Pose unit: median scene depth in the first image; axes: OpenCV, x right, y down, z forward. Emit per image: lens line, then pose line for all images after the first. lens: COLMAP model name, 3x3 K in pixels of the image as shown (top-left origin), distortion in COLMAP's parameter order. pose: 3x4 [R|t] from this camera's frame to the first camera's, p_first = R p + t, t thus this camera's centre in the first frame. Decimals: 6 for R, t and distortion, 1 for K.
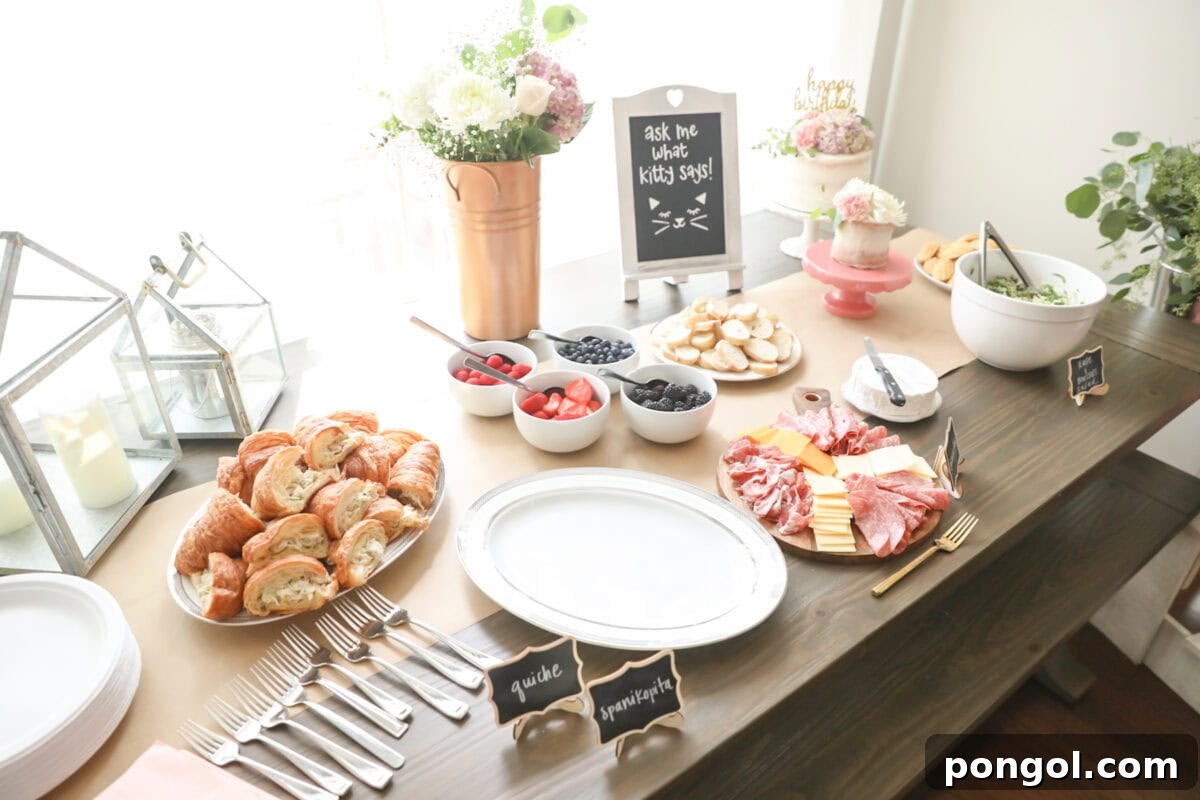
lens RADIAL K [[777.1, 0, 600.0], [0, 777.1, 400.0], [0, 0, 1]] dist [-0.073723, 0.003772]
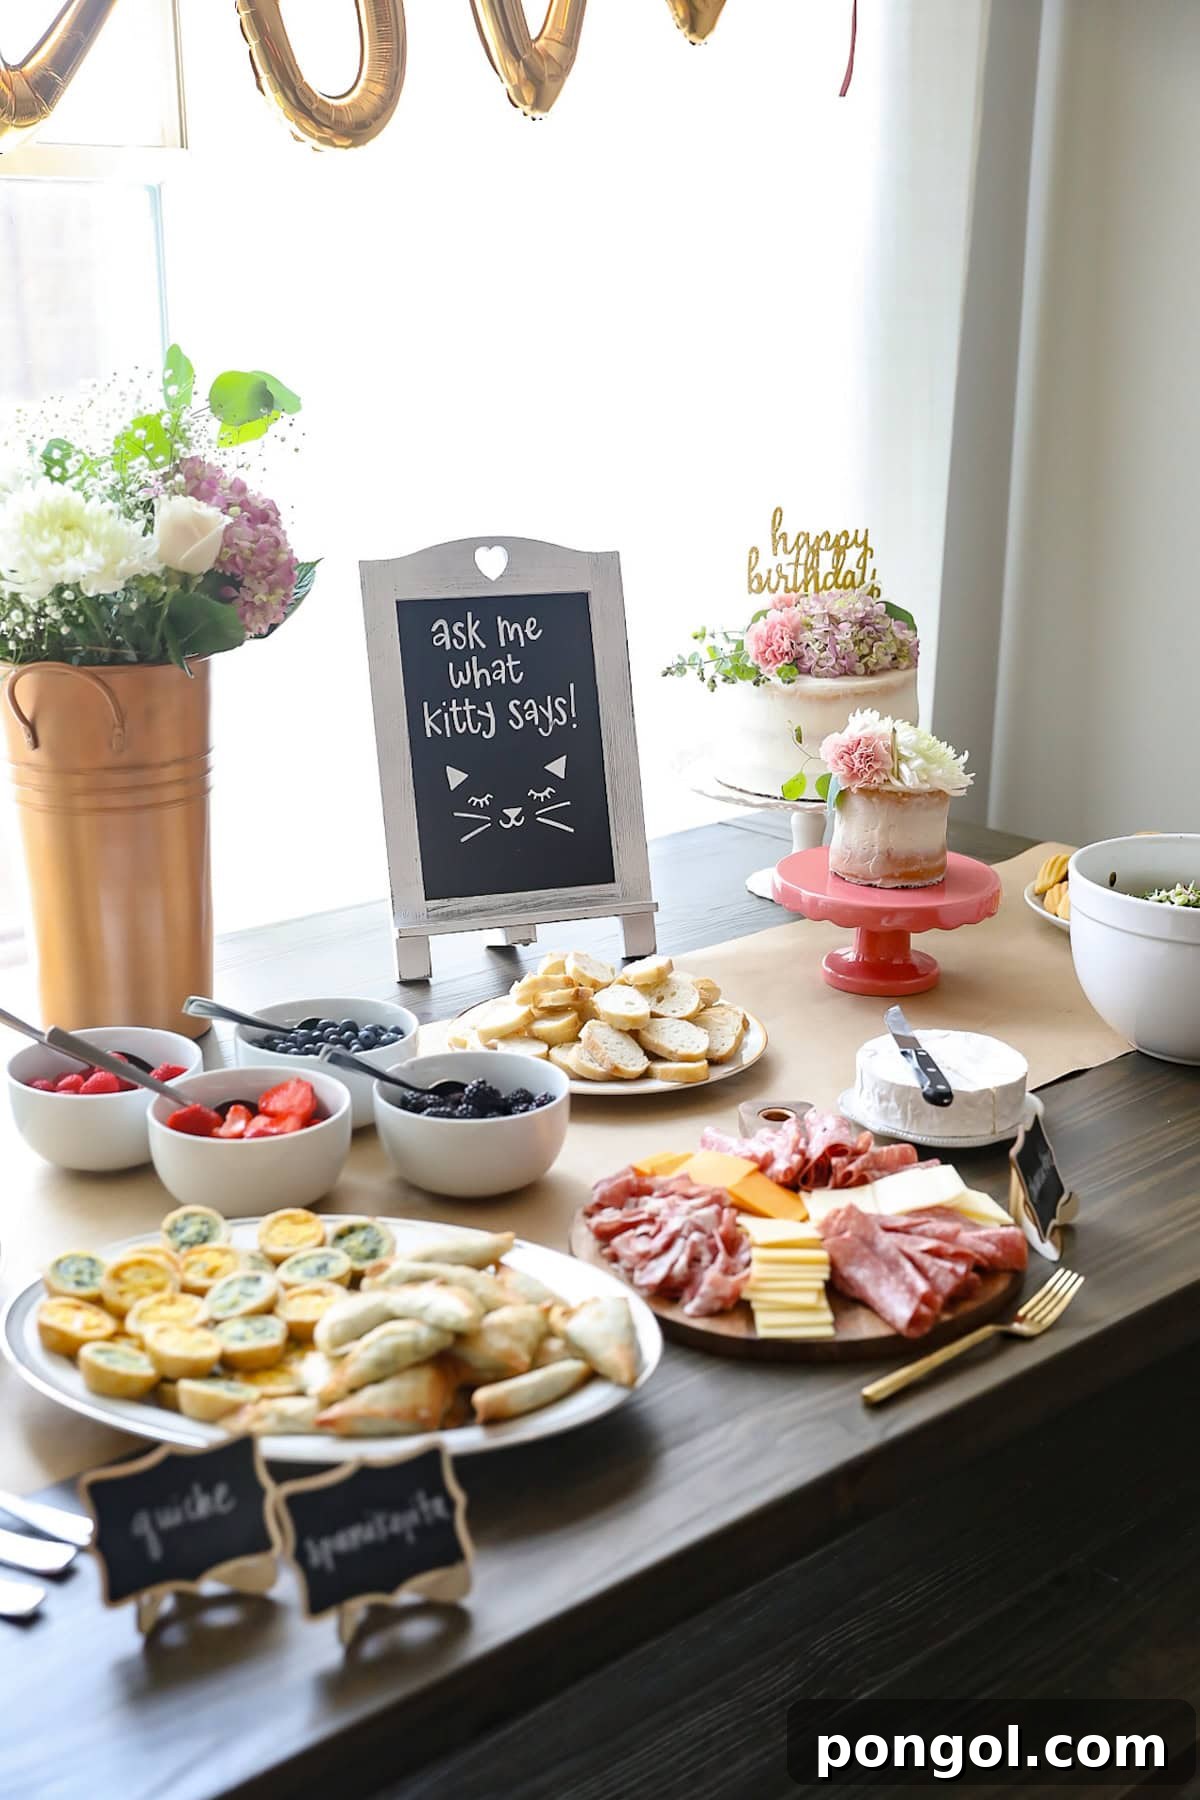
lens RADIAL K [[2000.6, 0, 597.6], [0, 2000.6, 947.6], [0, 0, 1]] dist [0.009548, 0.014759]
pose [[0.994330, -0.026182, 0.103062, 0.036220], [0.049134, 0.972667, -0.226947, 0.174220], [-0.094303, 0.230724, 0.968439, -0.229926]]
